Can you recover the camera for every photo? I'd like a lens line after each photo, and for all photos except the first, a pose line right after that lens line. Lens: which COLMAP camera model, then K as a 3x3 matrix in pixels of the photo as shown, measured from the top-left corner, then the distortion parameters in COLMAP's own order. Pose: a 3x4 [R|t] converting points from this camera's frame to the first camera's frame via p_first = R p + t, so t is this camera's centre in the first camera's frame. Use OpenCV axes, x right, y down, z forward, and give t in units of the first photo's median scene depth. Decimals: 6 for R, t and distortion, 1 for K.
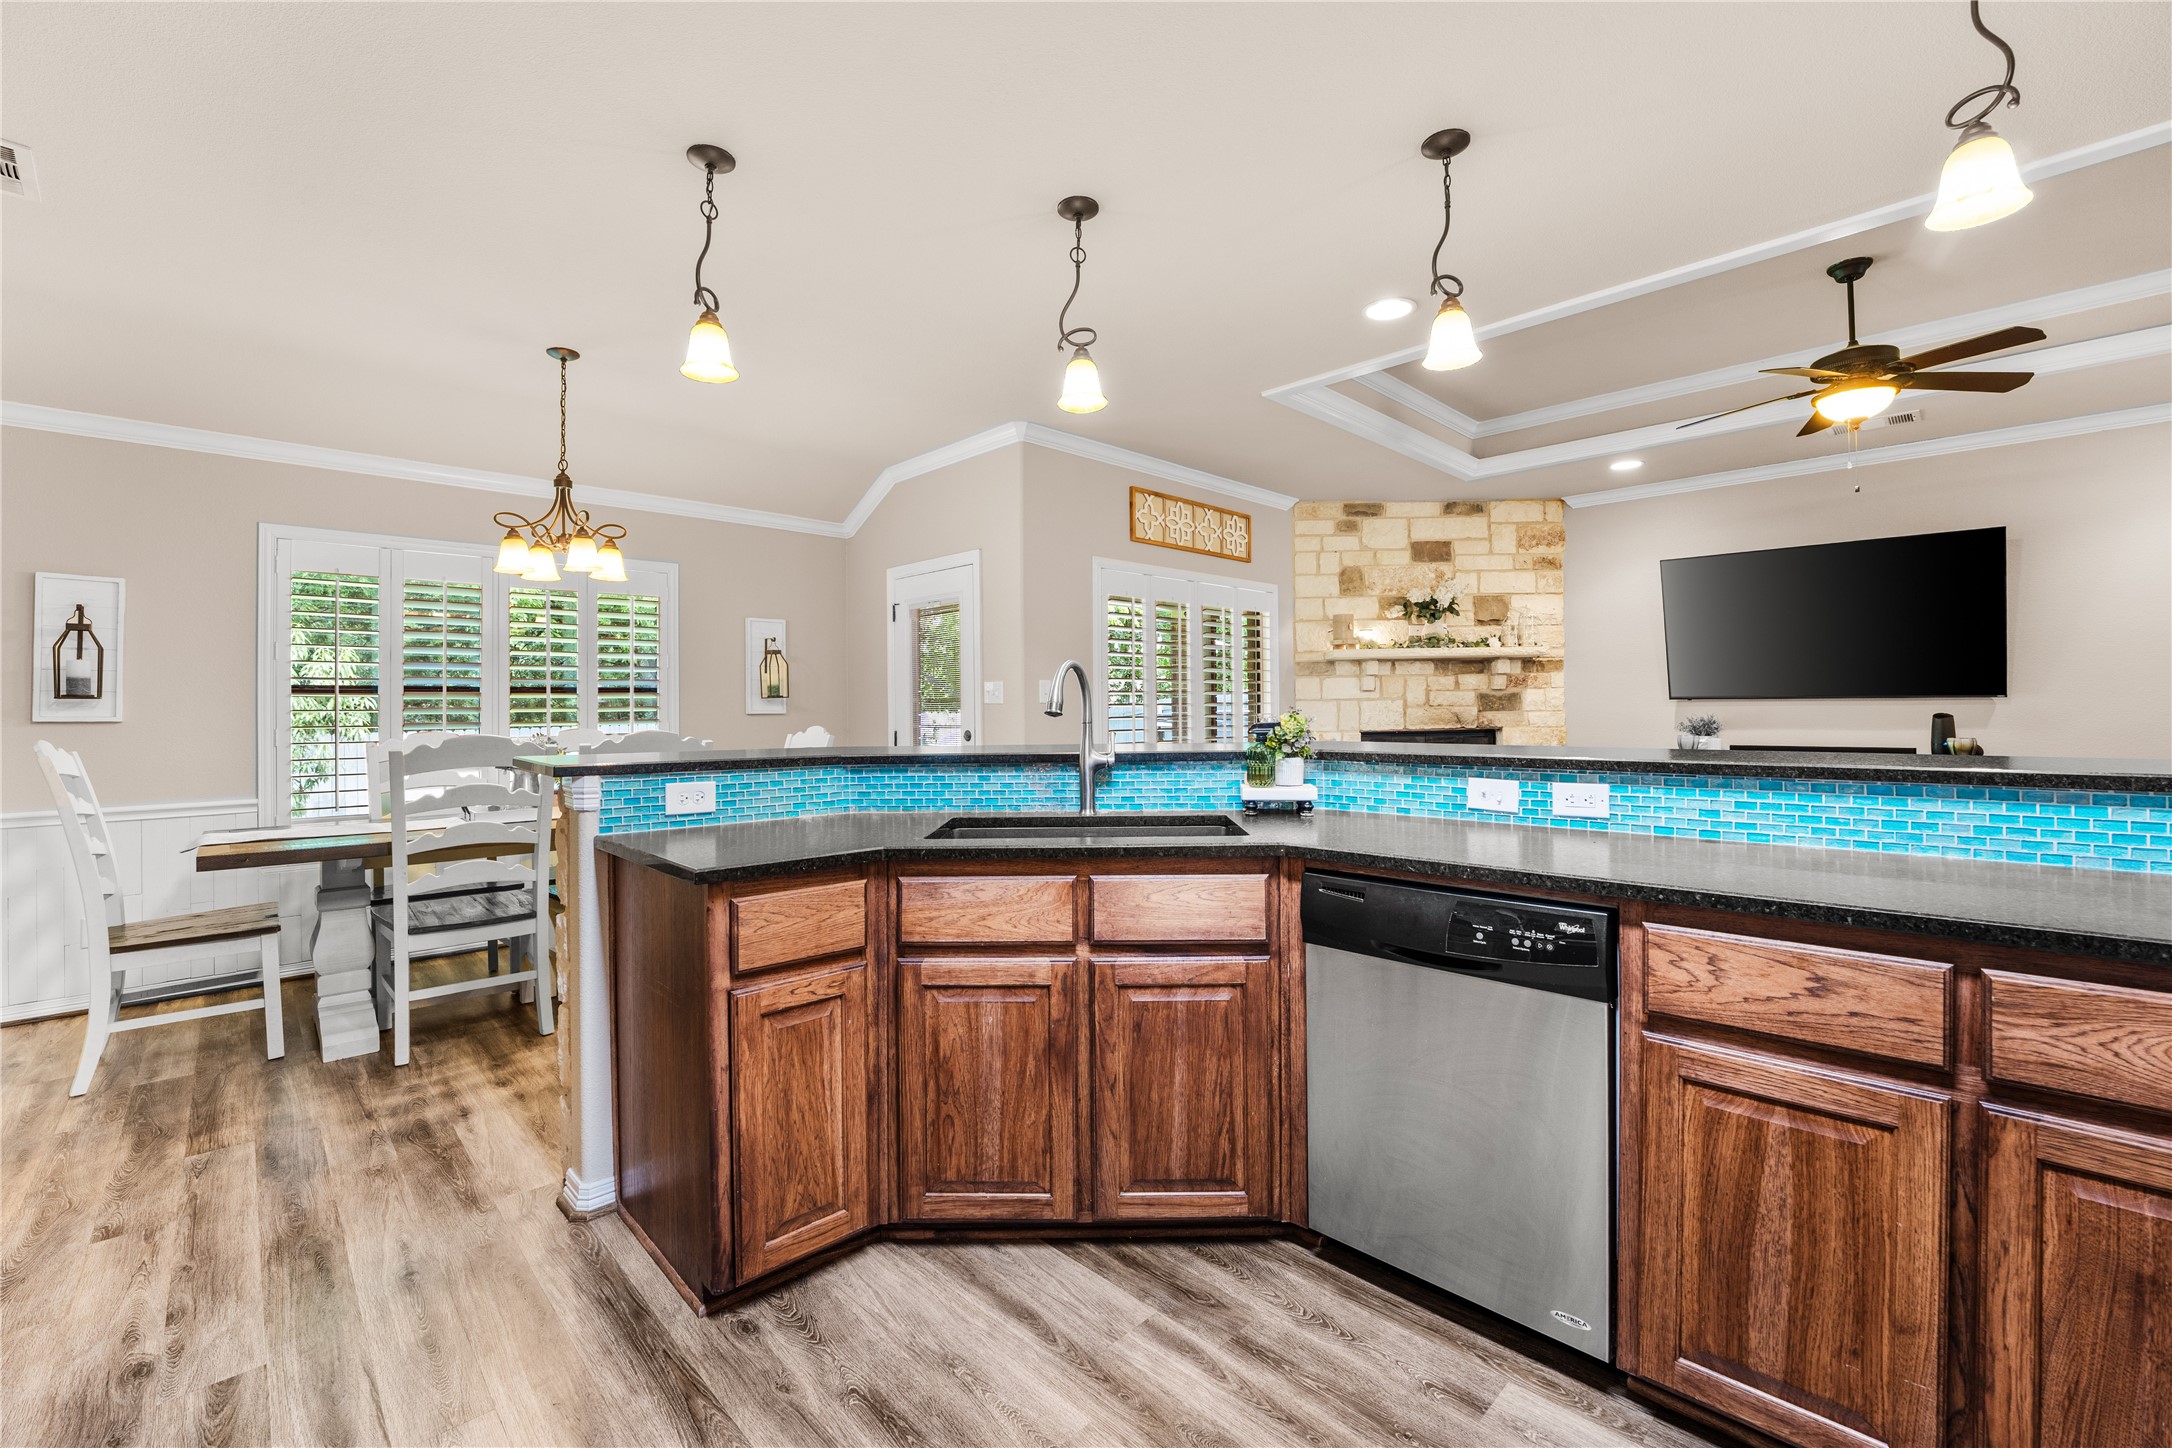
lens RADIAL K [[863.7, 0, 1109.4], [0, 863.7, 705.5], [0, 0, 1]] dist [-0.017088, 0.000546]
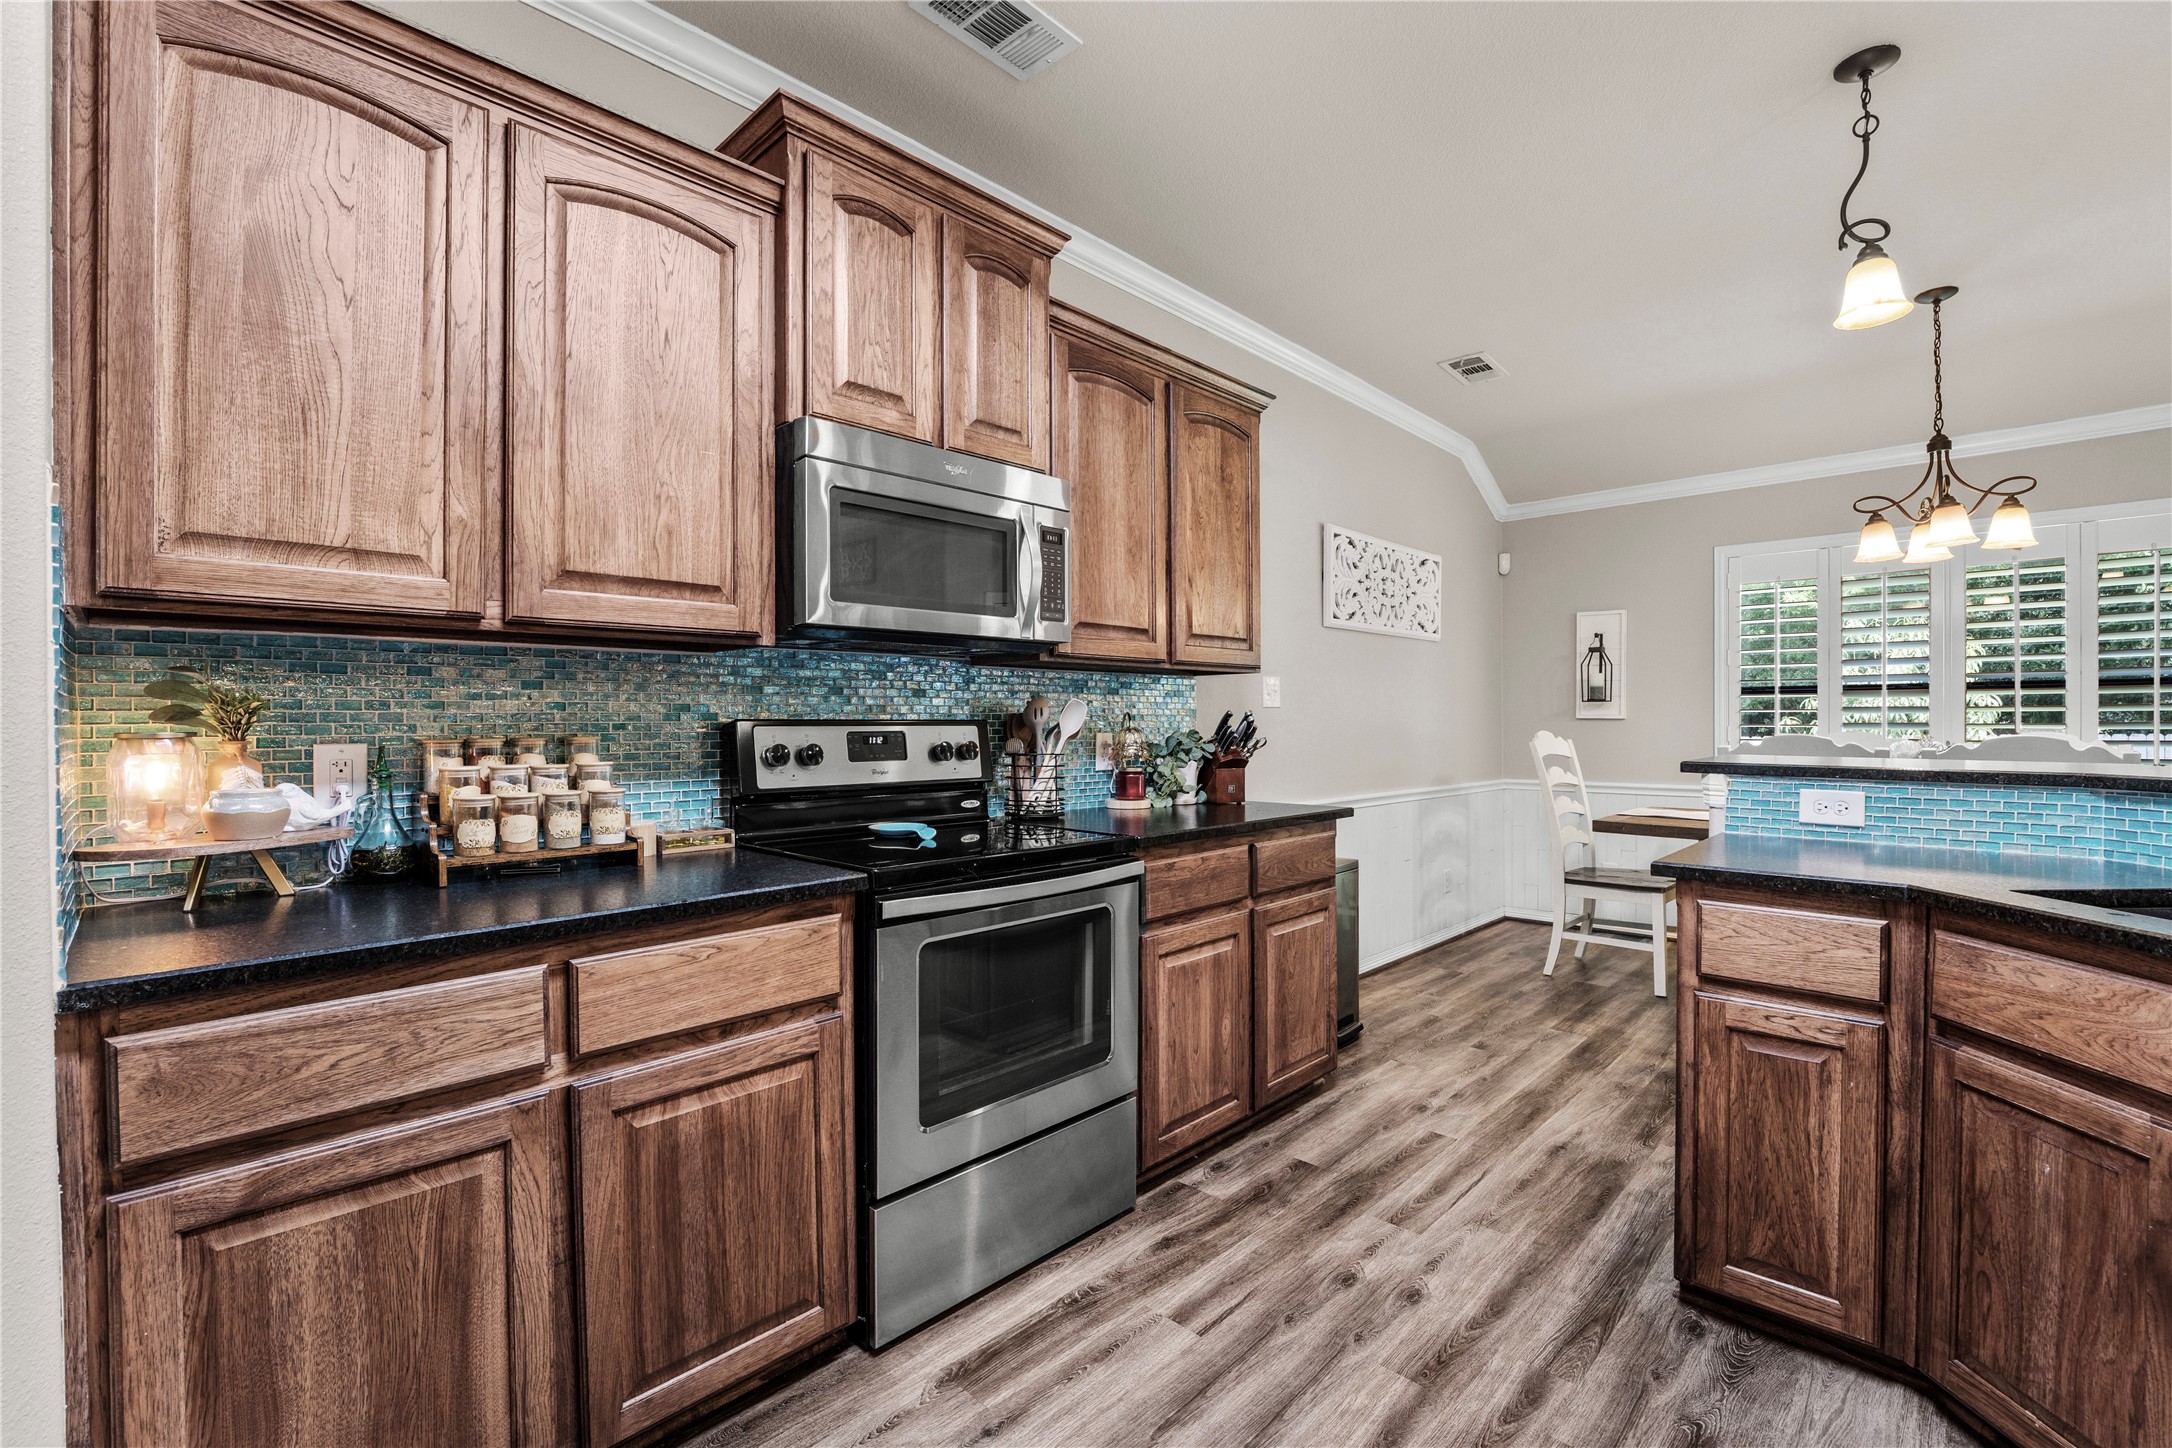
lens RADIAL K [[946.8, 0, 1087.7], [0, 946.8, 722.6], [0, 0, 1]] dist [-0.019570, 0.000321]
pose [[0.035120, 0.012076, -0.999310, 0.552064], [0.007626, 0.999895, 0.012351, 0.000926], [0.999354, -0.008055, 0.035024, 0.226722]]
